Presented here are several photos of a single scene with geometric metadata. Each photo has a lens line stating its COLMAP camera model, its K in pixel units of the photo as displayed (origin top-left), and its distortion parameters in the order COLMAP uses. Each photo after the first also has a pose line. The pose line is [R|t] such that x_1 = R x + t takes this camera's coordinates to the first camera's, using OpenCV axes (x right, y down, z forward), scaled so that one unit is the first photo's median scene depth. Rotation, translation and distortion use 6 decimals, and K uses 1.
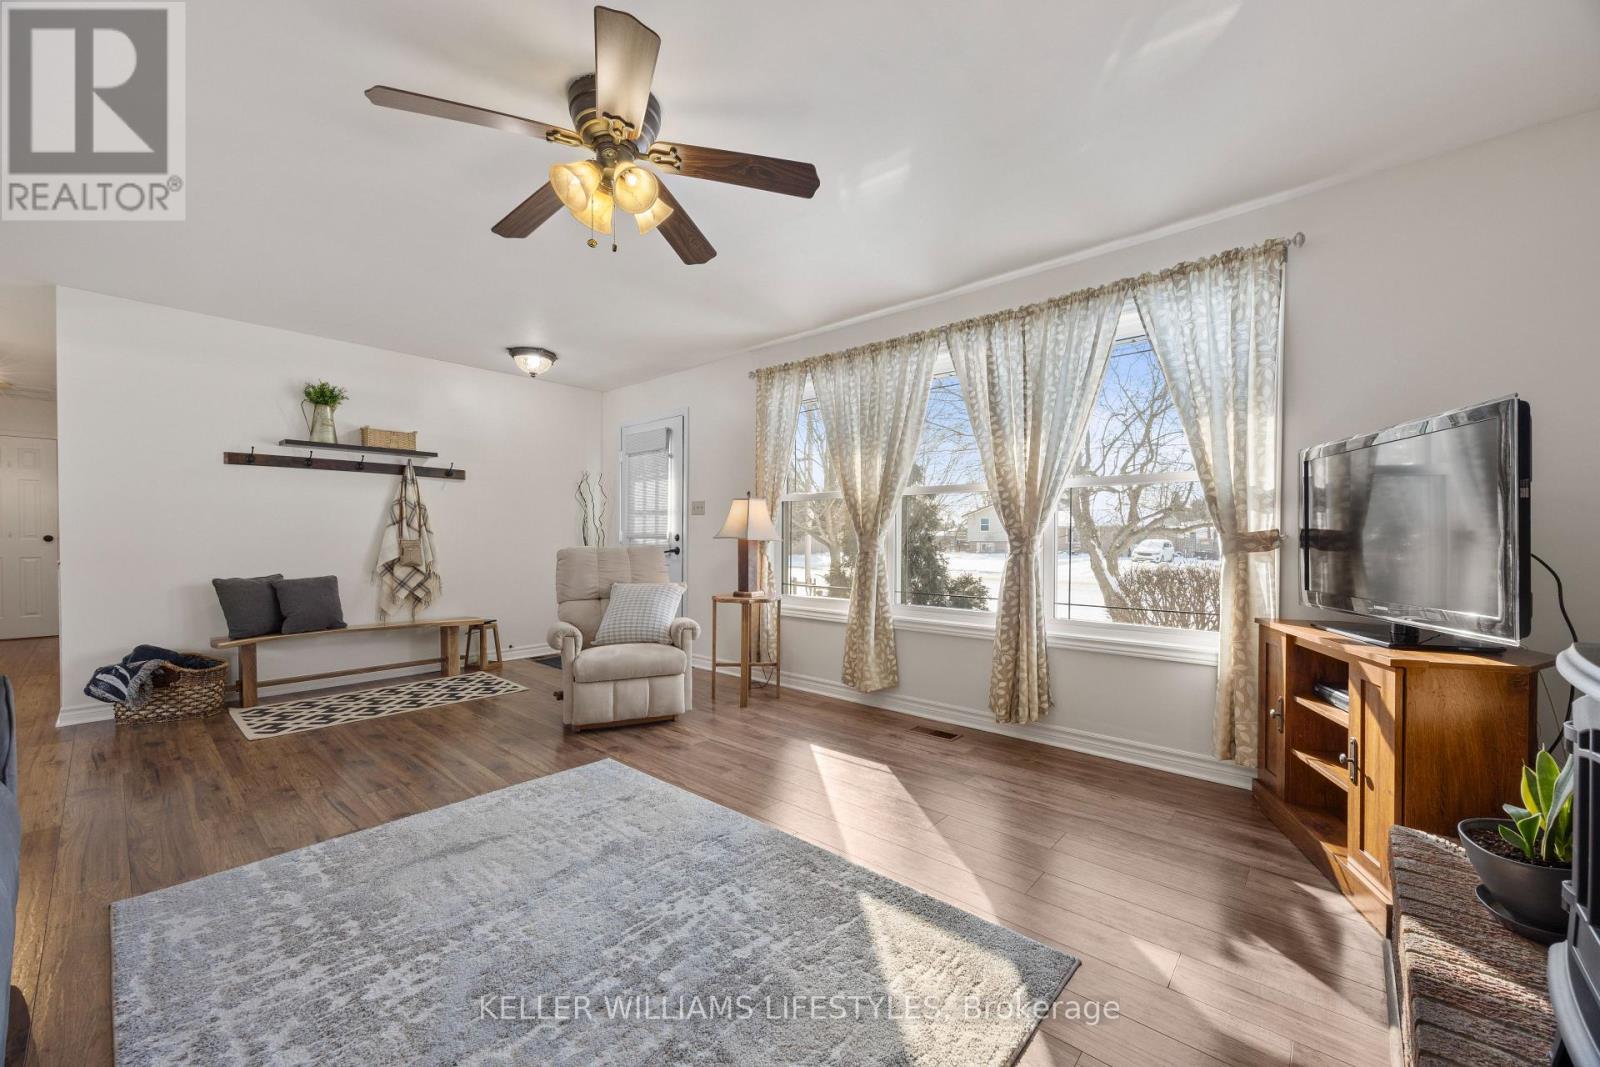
lens RADIAL K [[615.5, 0, 795.9], [0, 615.5, 541.4], [0, 0, 1]] dist [-0.001195, -0.000474]
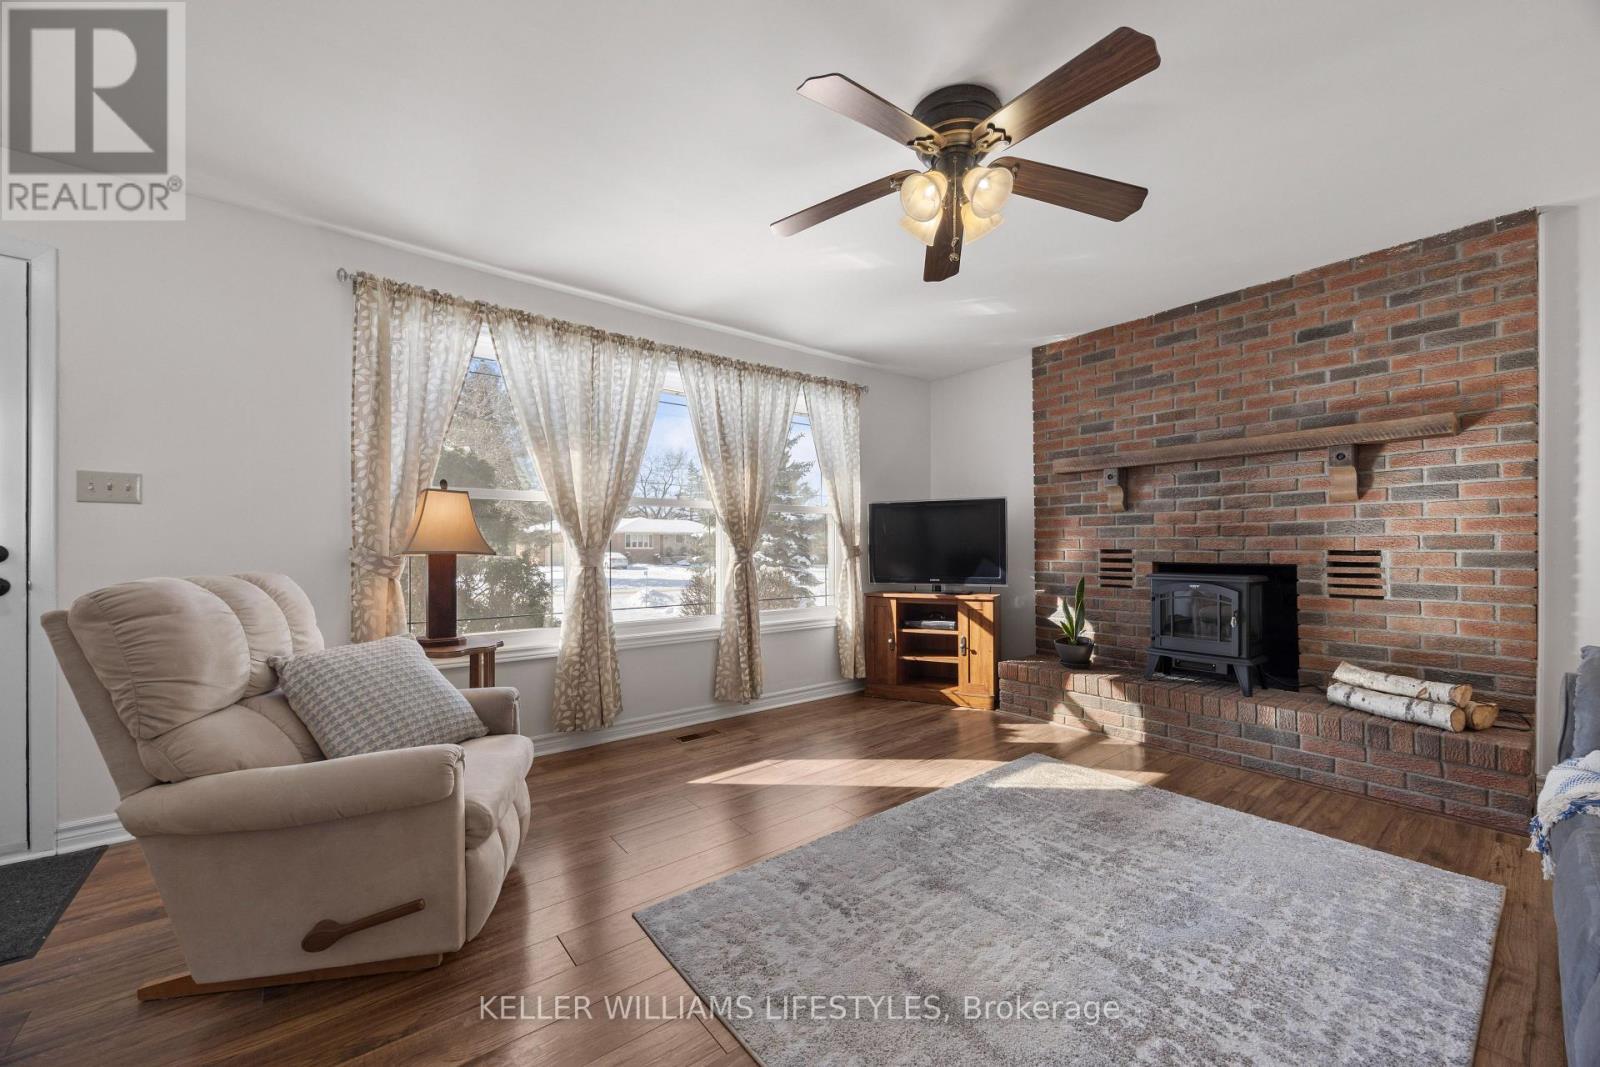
lens RADIAL K [[615.5, 0, 800.6], [0, 615.5, 549.9], [0, 0, 1]] dist [-0.001195, -0.000474]
pose [[0.168481, -0.005837, 0.985688, -0.938156], [0.010532, 0.999936, 0.004121, -0.010881], [-0.985649, 0.009687, 0.168532, 0.778110]]
